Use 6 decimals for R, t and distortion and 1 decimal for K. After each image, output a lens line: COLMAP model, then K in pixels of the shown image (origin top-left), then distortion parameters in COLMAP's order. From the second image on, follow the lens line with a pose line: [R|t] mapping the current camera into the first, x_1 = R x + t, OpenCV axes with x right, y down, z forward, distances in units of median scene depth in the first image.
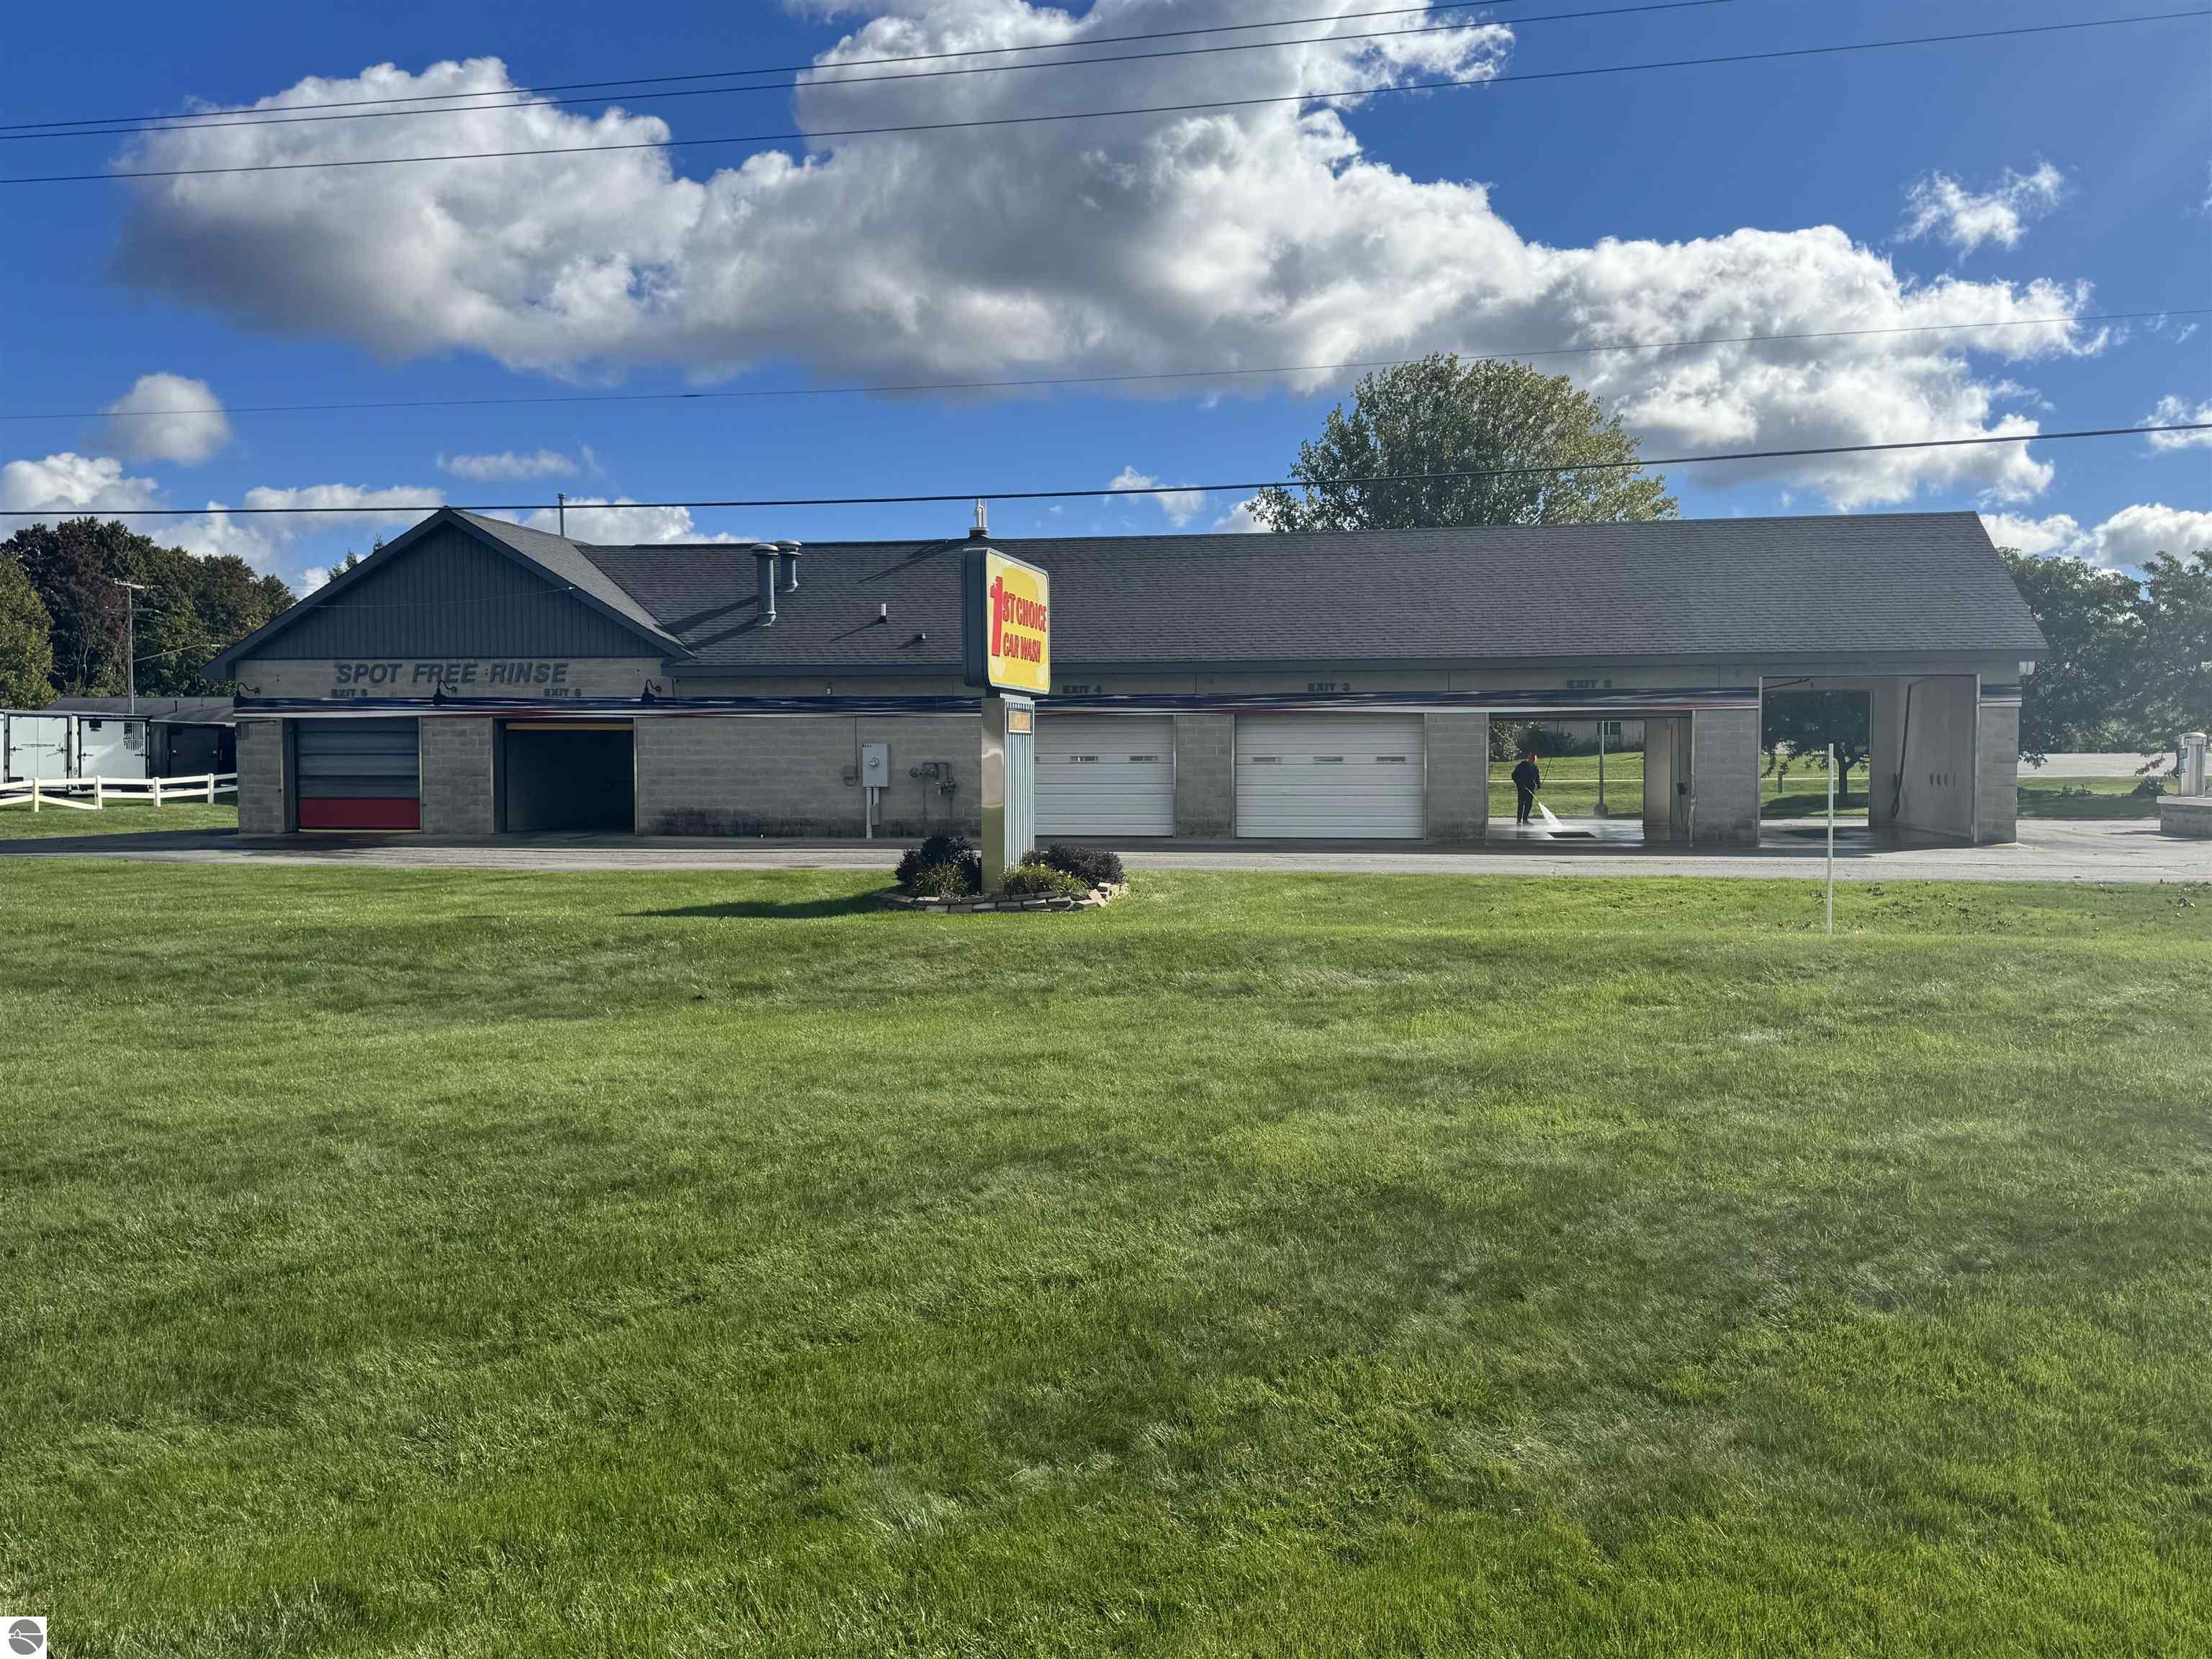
lens RADIAL K [[1832.3, 0, 1106.0], [0, 1832.3, 829.5], [0, 0, 1]] dist [0.091352, -0.001828]
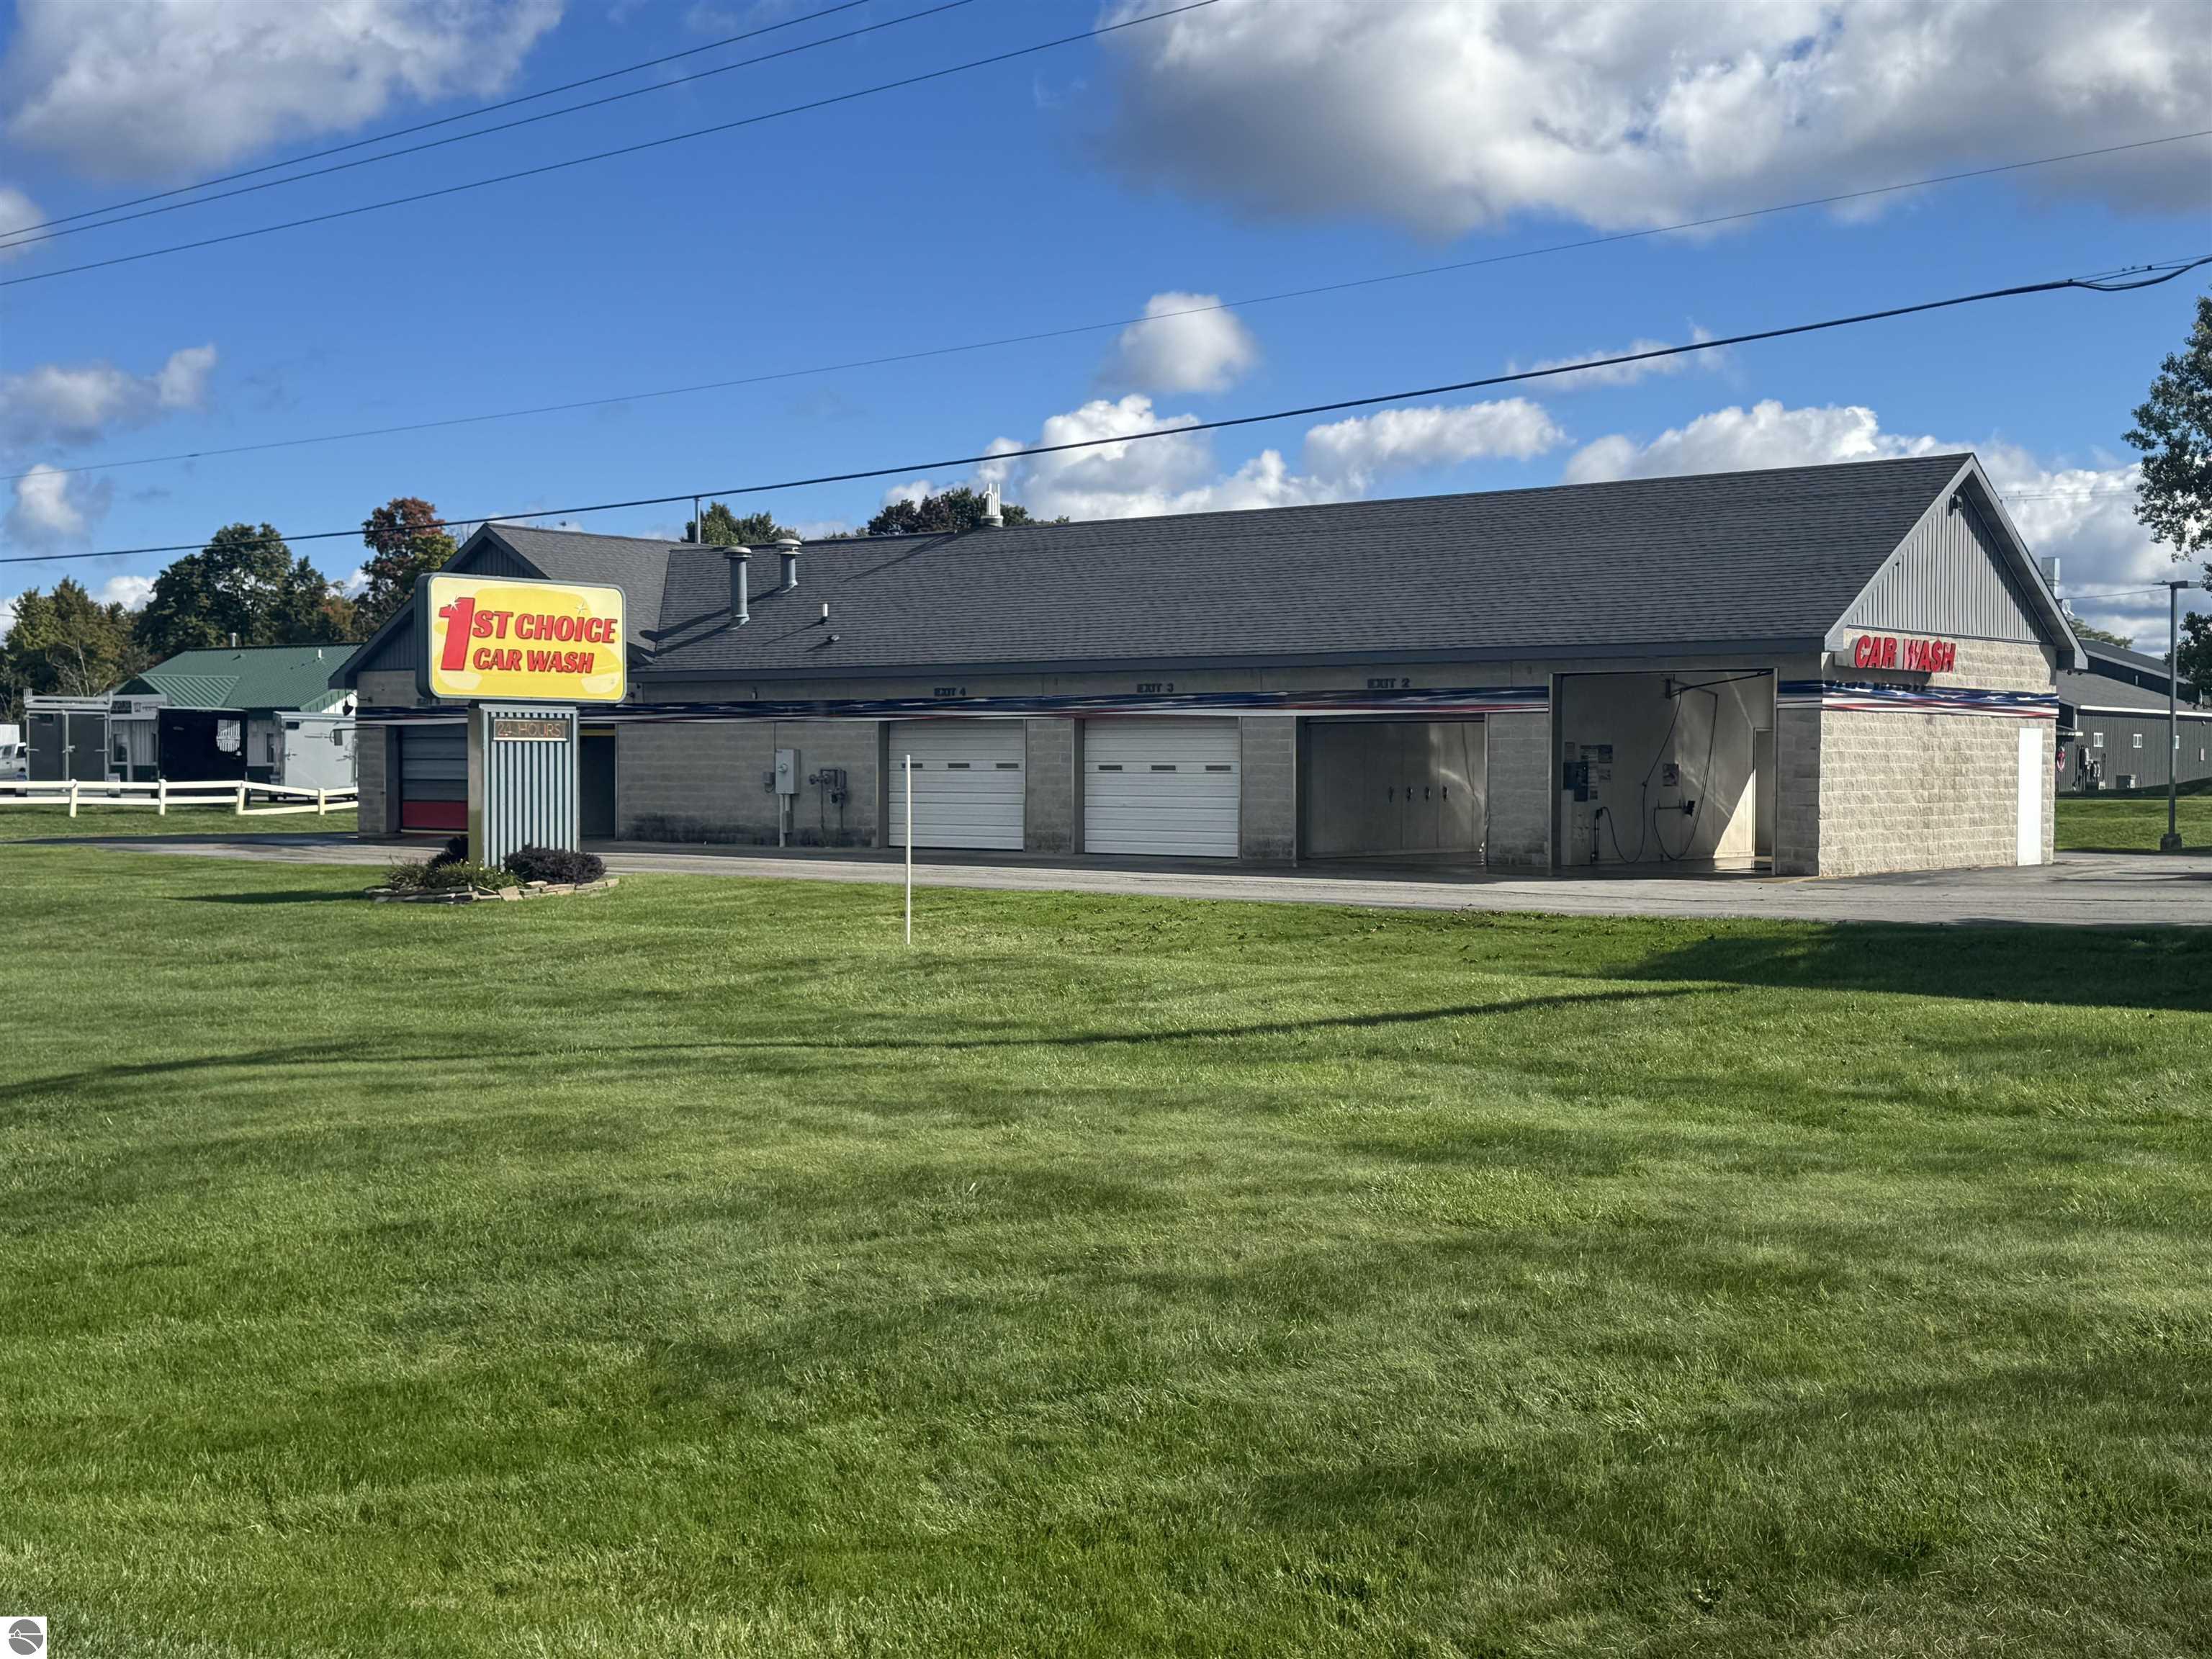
lens RADIAL K [[2631.0, 0, 1106.0], [0, 2631.0, 829.5], [0, 0, 1]] dist [0.075534, -0.008035]
pose [[0.876655, 0.016489, -0.480837, 0.675532], [-0.023708, 0.999679, -0.008943, 0.003953], [0.480535, 0.019240, 0.876764, -0.137262]]
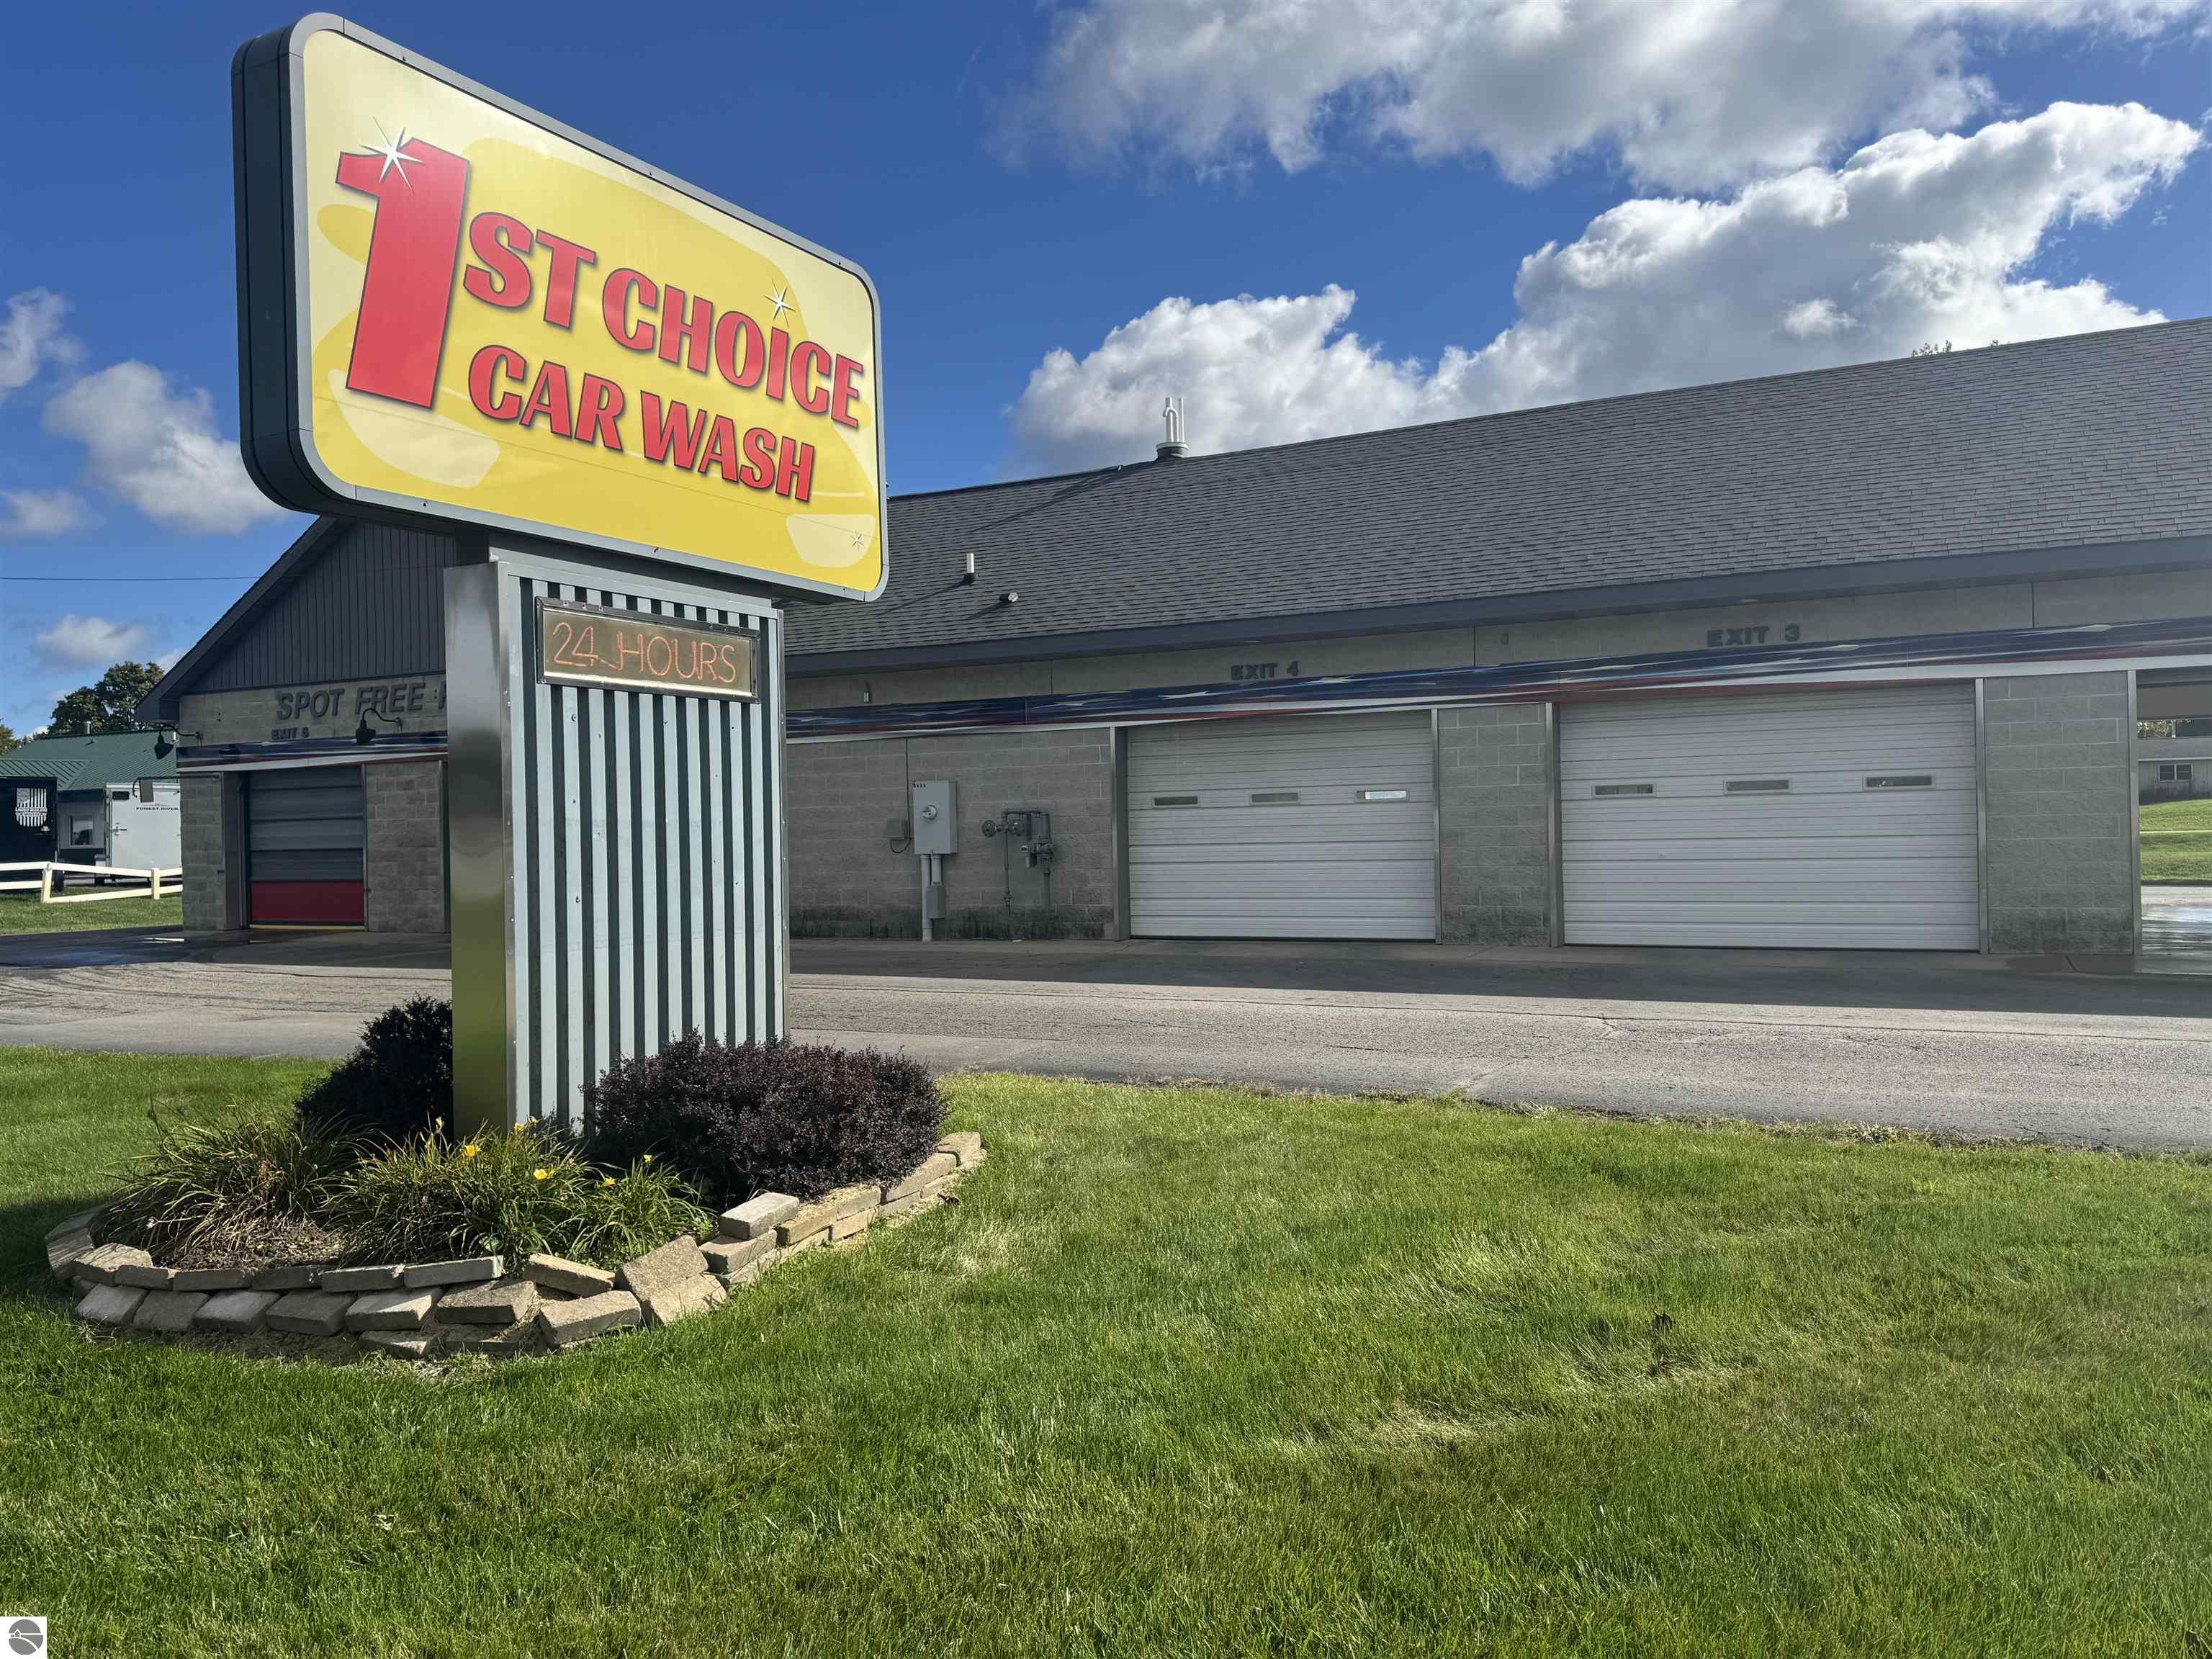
lens RADIAL K [[1634.4, 0, 1106.0], [0, 1634.4, 829.5], [0, 0, 1]] dist [0.096185, -0.148886]
pose [[0.956568, -0.018233, -0.290939, 0.078635], [0.007207, 0.999216, -0.038924, -0.009990], [0.291421, 0.035137, 0.955949, 0.498665]]
